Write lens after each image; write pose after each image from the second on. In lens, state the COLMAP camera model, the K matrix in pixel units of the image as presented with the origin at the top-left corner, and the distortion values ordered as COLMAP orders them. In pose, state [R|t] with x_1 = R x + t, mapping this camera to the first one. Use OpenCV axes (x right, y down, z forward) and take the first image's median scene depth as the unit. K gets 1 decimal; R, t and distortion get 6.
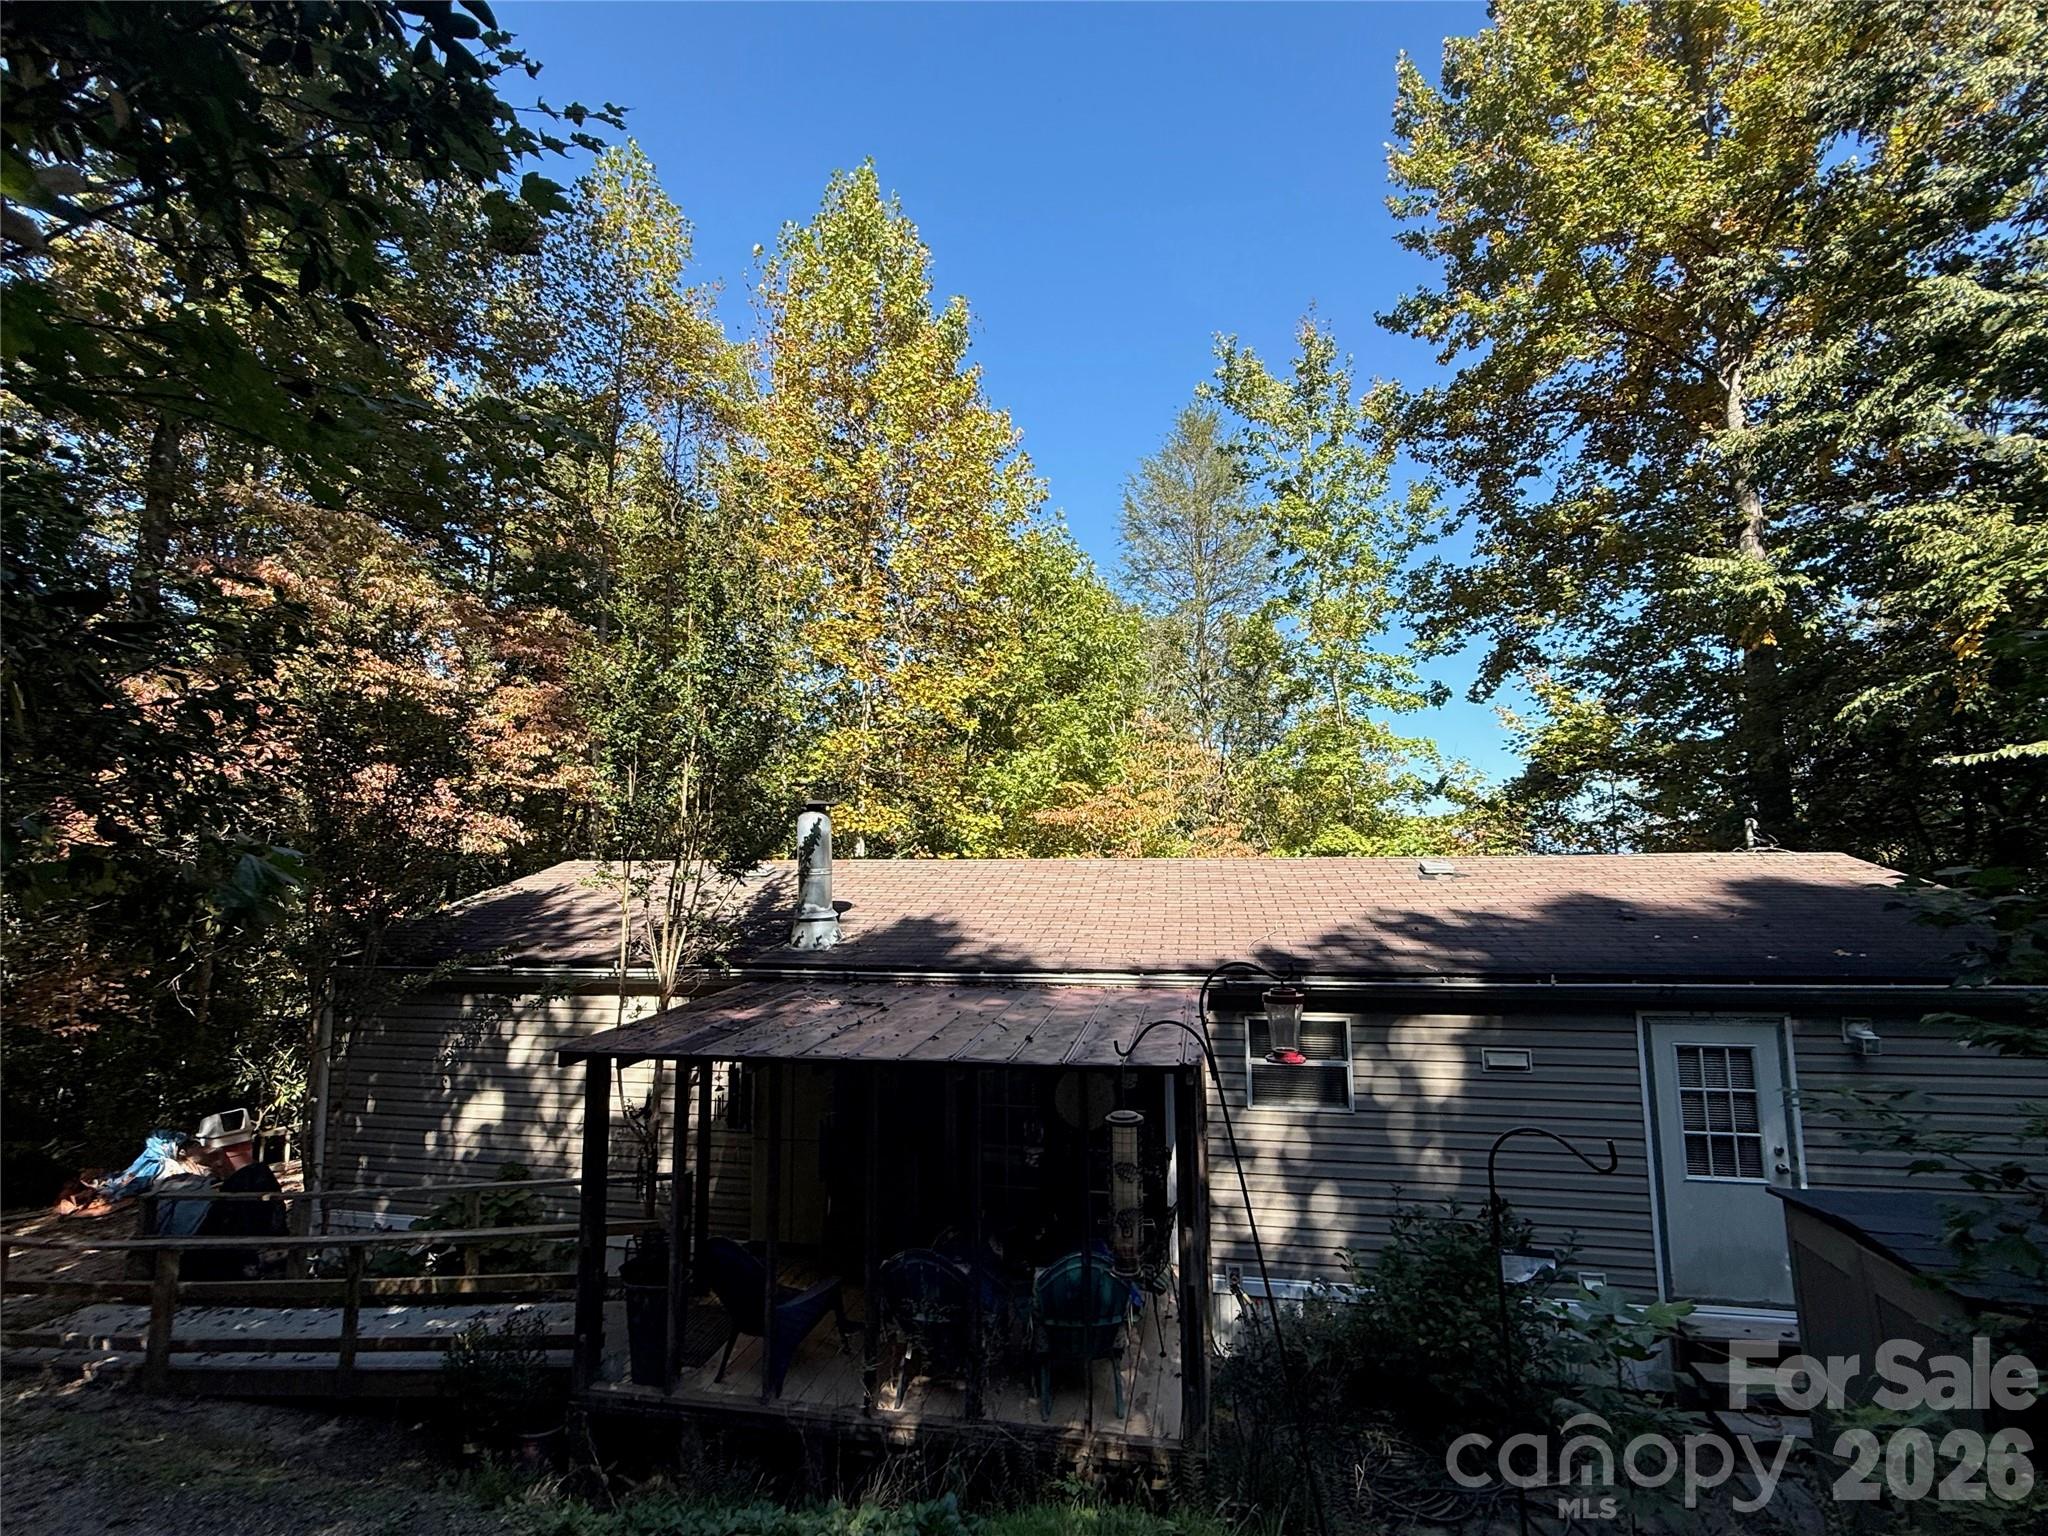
lens RADIAL K [[936.5, 0, 1024.0], [0, 936.5, 768.0], [0, 0, 1]] dist [-0.000641, 0.000096]
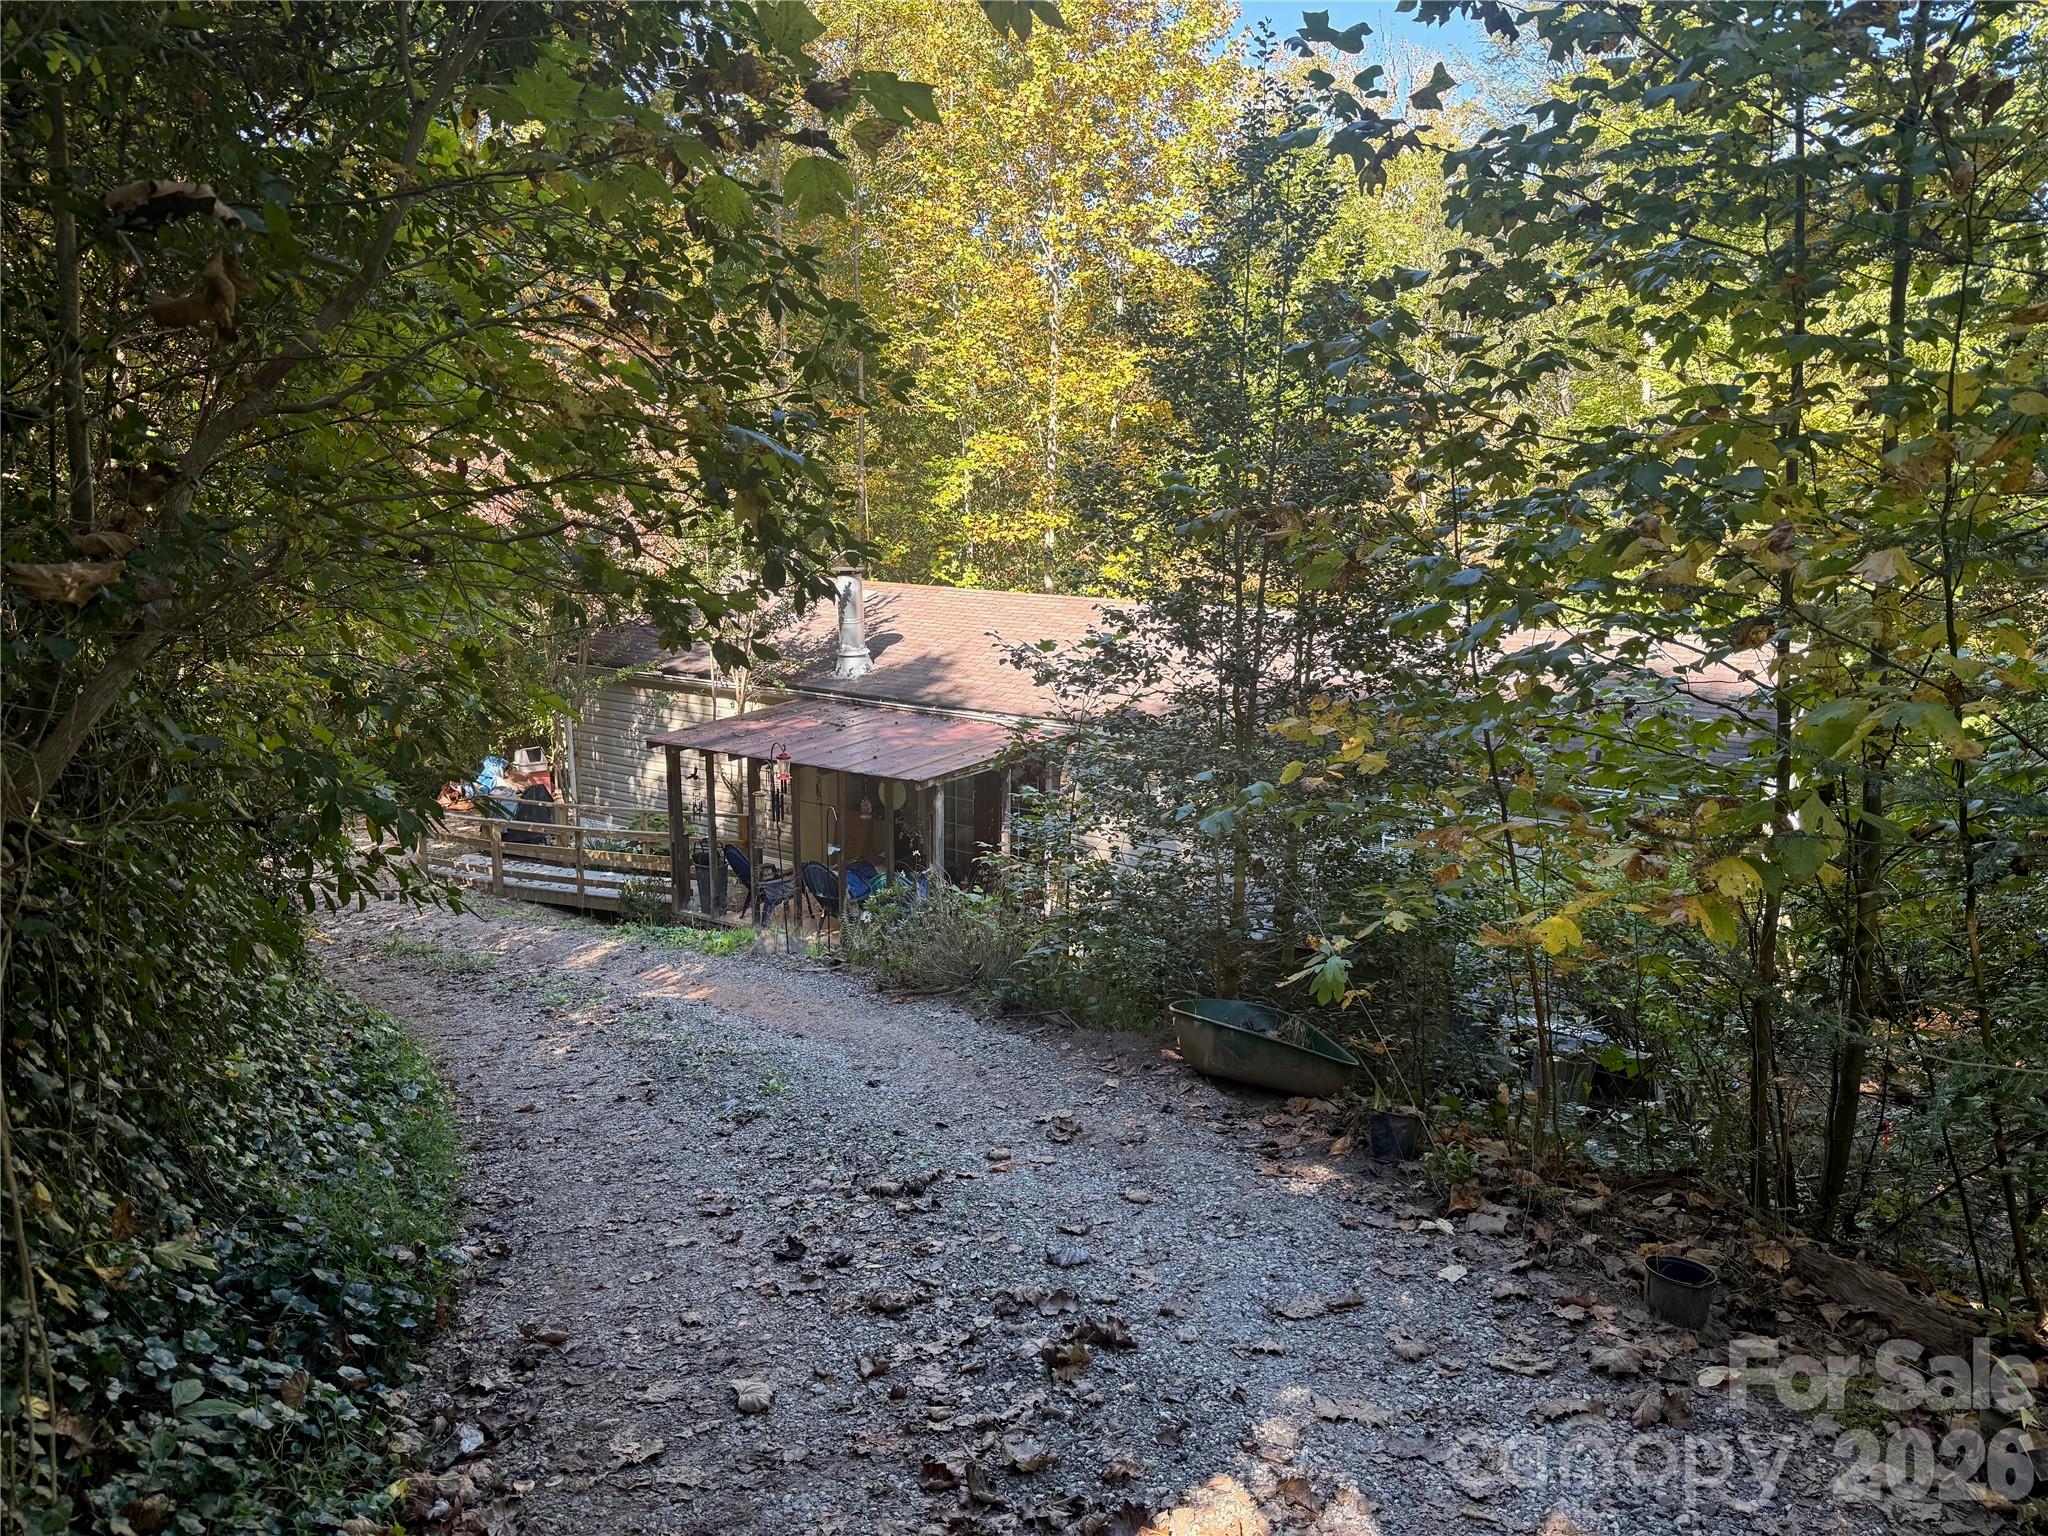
lens RADIAL K [[1418.0, 0, 1029.7], [0, 1418.0, 776.4], [0, 0, 1]] dist [0.173201, -0.347496]
pose [[0.927974, 0.096483, -0.359938, 0.799219], [0.024126, 0.948319, 0.316401, -0.327767], [0.371863, -0.302296, 0.877687, -0.793272]]
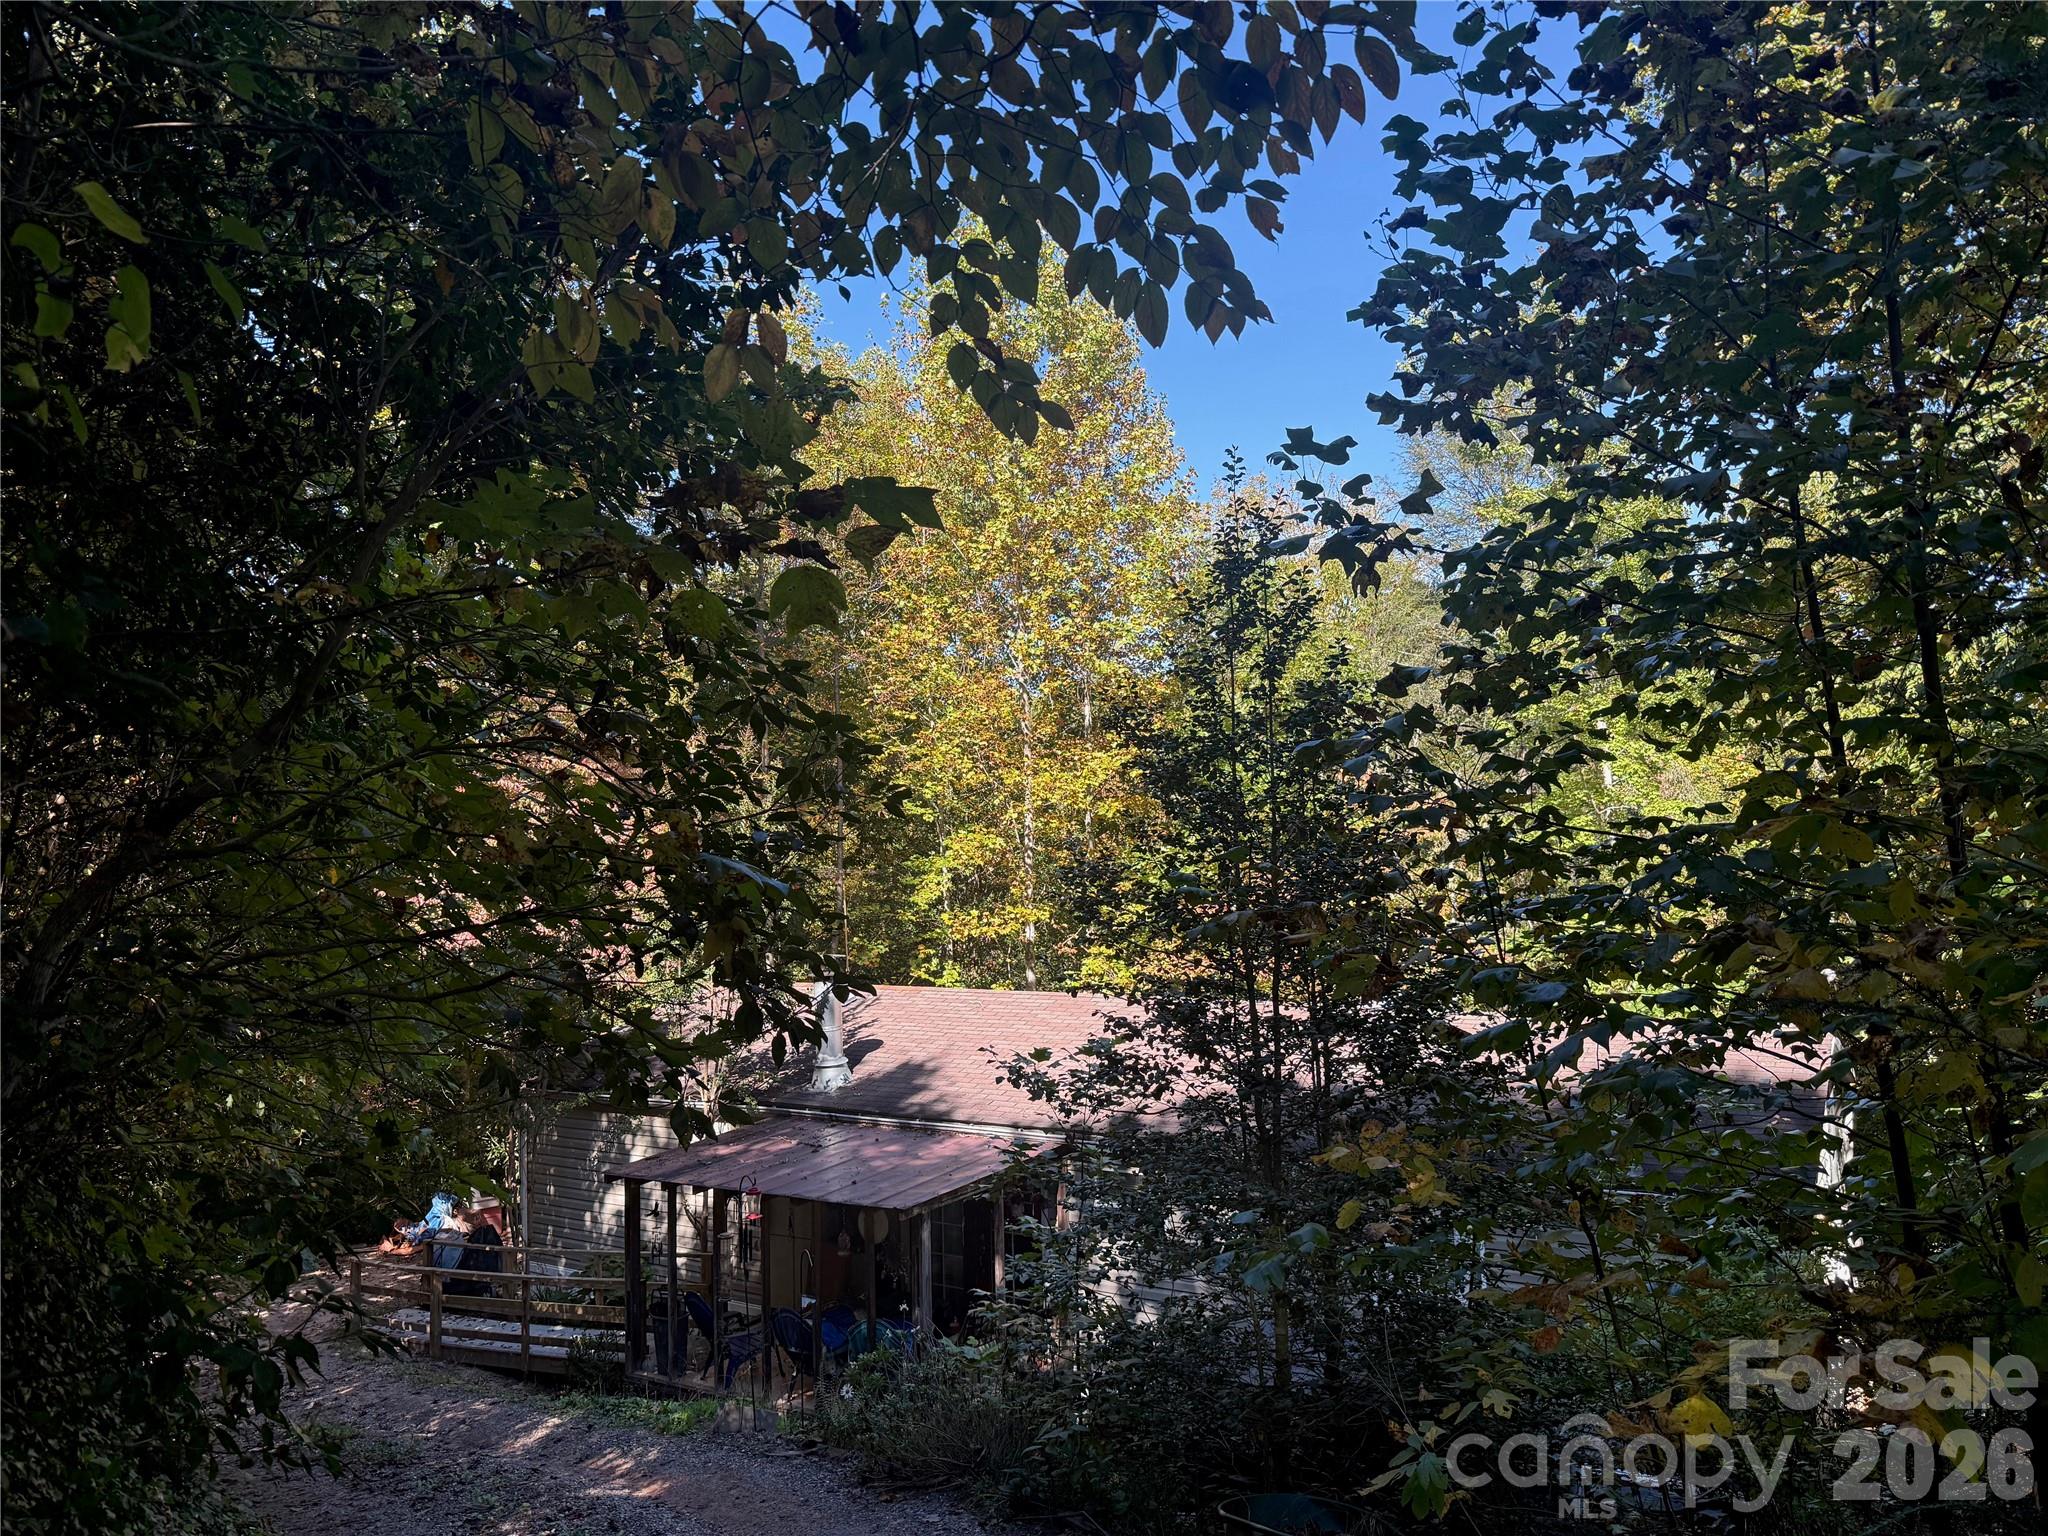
lens RADIAL K [[1418.0, 0, 1029.7], [0, 1418.0, 776.4], [0, 0, 1]] dist [0.173201, -0.347496]
pose [[0.935105, -0.034755, -0.352661, 0.760343], [0.056264, 0.997117, 0.050920, -0.327246], [0.349875, -0.067458, 0.934365, -0.730649]]
